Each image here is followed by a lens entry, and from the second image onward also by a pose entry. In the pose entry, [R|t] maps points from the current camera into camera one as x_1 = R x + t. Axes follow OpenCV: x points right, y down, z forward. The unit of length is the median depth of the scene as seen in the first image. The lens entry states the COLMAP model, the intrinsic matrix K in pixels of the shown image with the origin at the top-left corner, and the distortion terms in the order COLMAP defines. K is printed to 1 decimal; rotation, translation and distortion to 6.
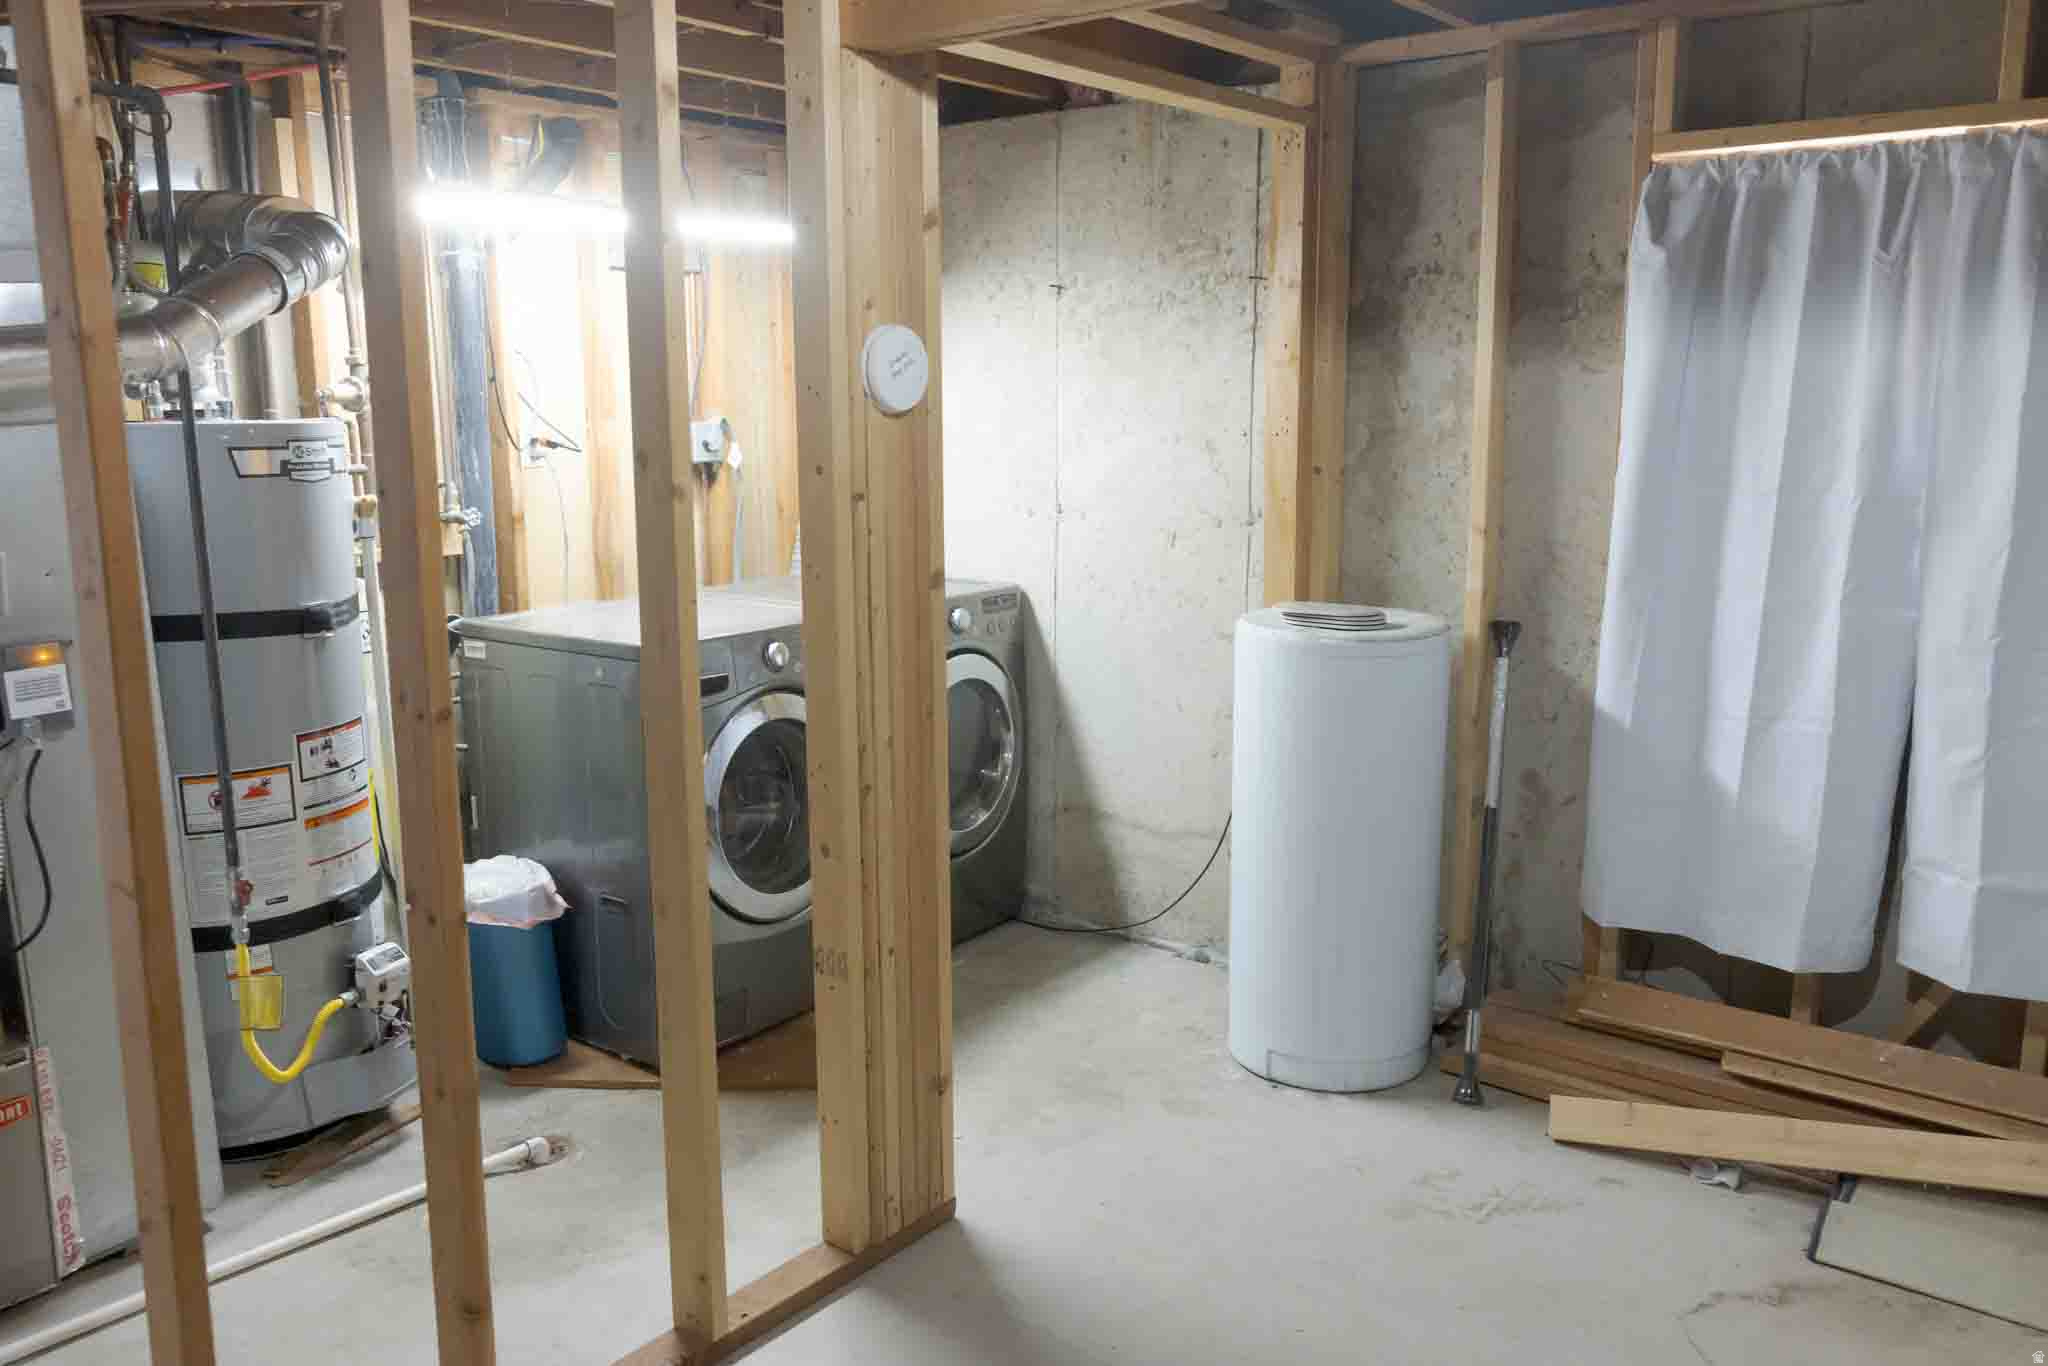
lens RADIAL K [[1594.2, 0, 1031.6], [0, 1594.2, 679.4], [0, 0, 1]] dist [-0.008871, -0.002243]
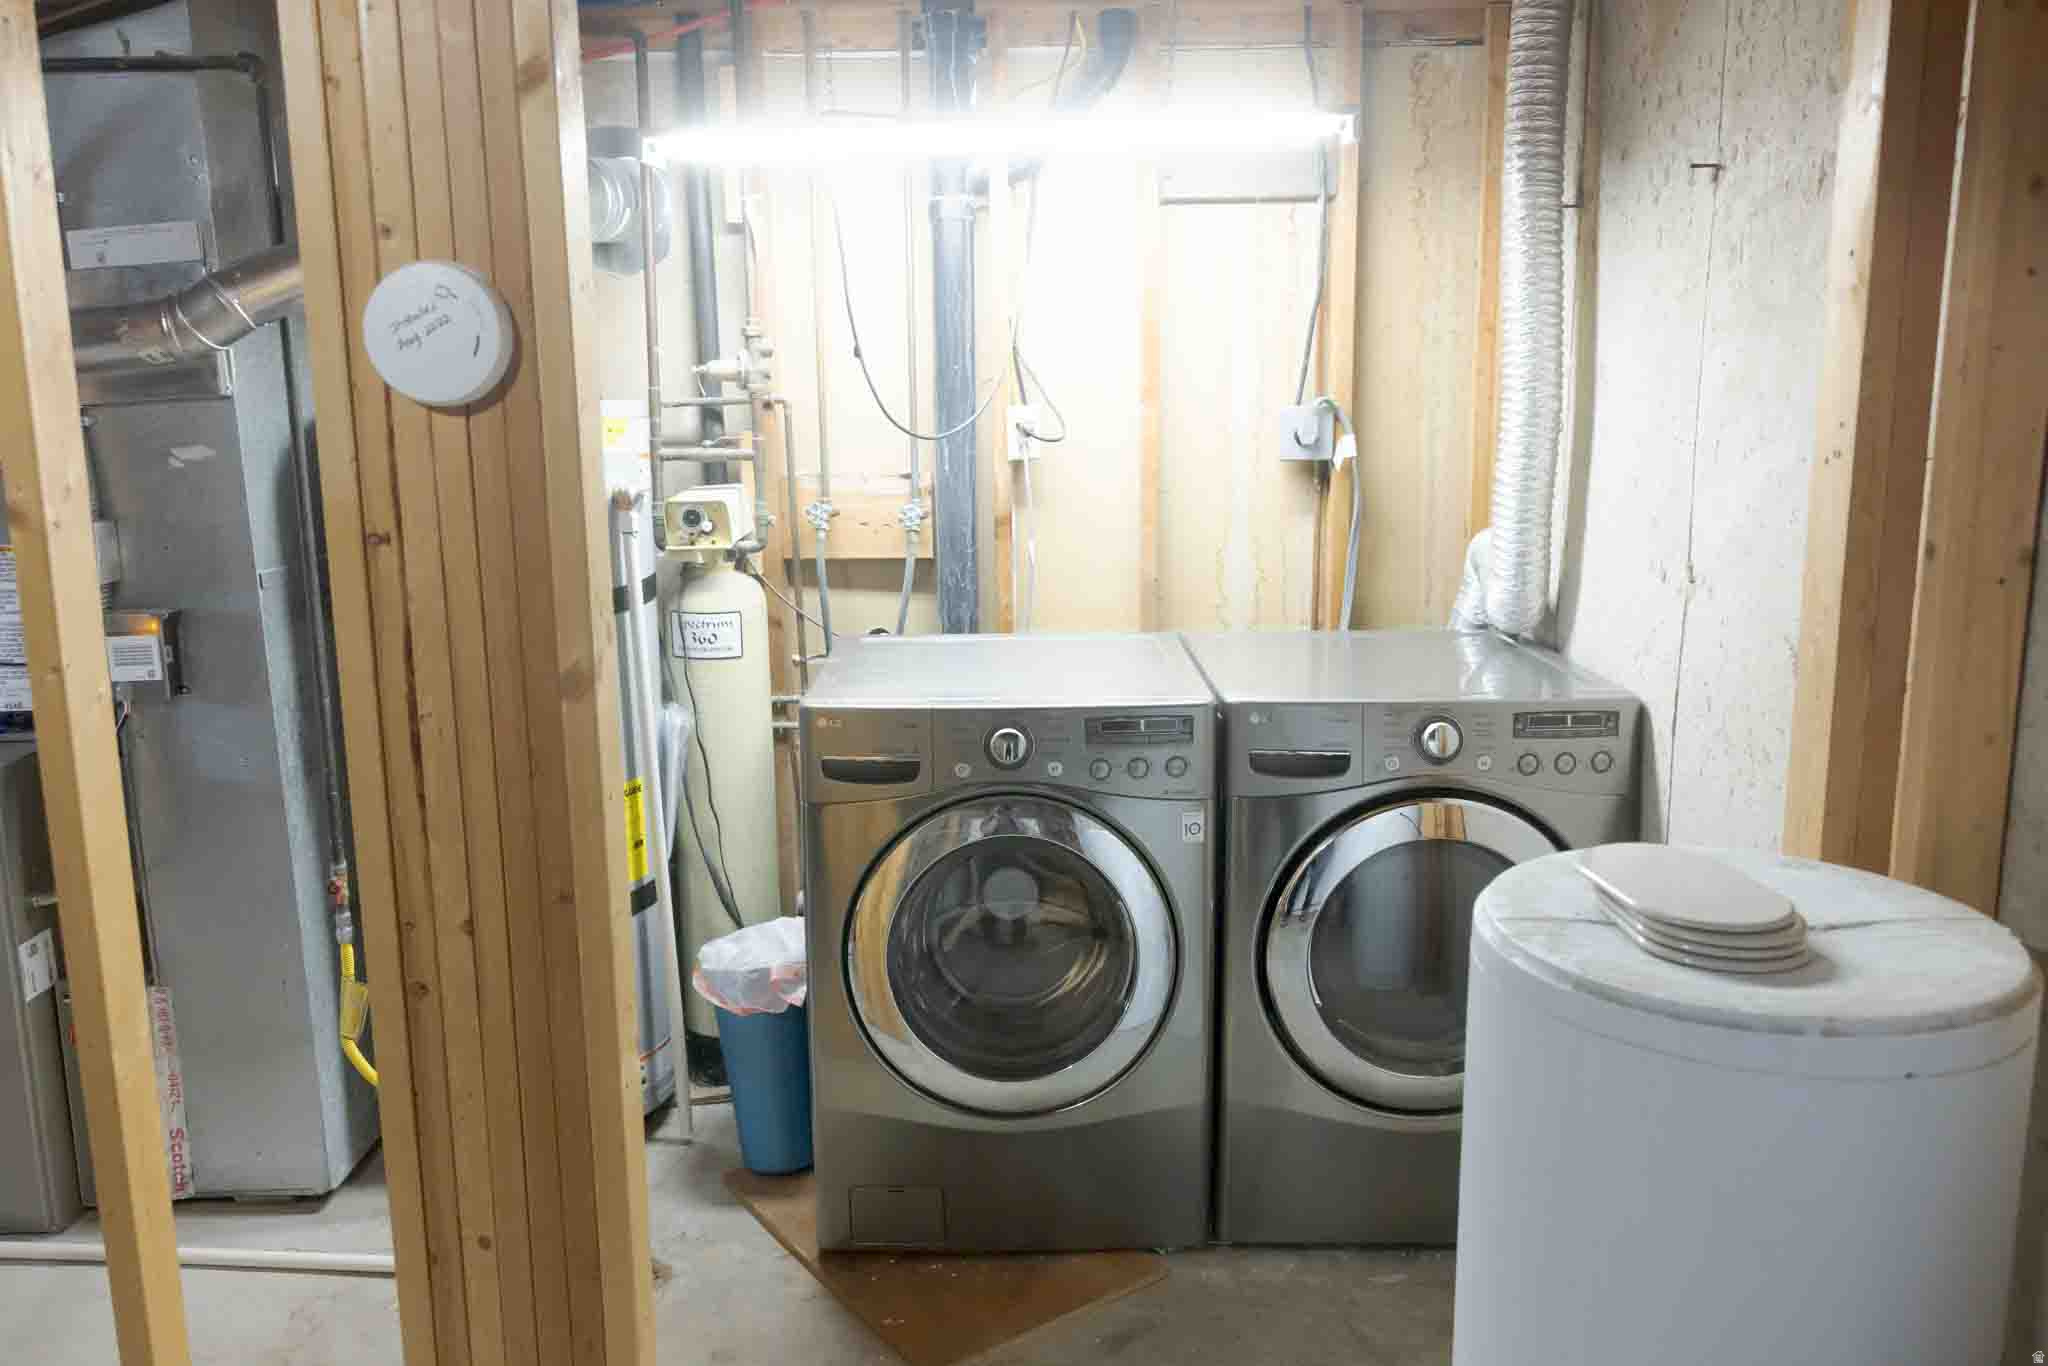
lens RADIAL K [[1594.2, 0, 1023.3], [0, 1594.2, 694.4], [0, 0, 1]] dist [-0.008871, -0.002243]
pose [[0.588221, 0.160035, -0.792707, 0.395341], [-0.137466, 0.985745, 0.097001, -0.107160], [0.796931, 0.051912, 0.601836, 0.589586]]
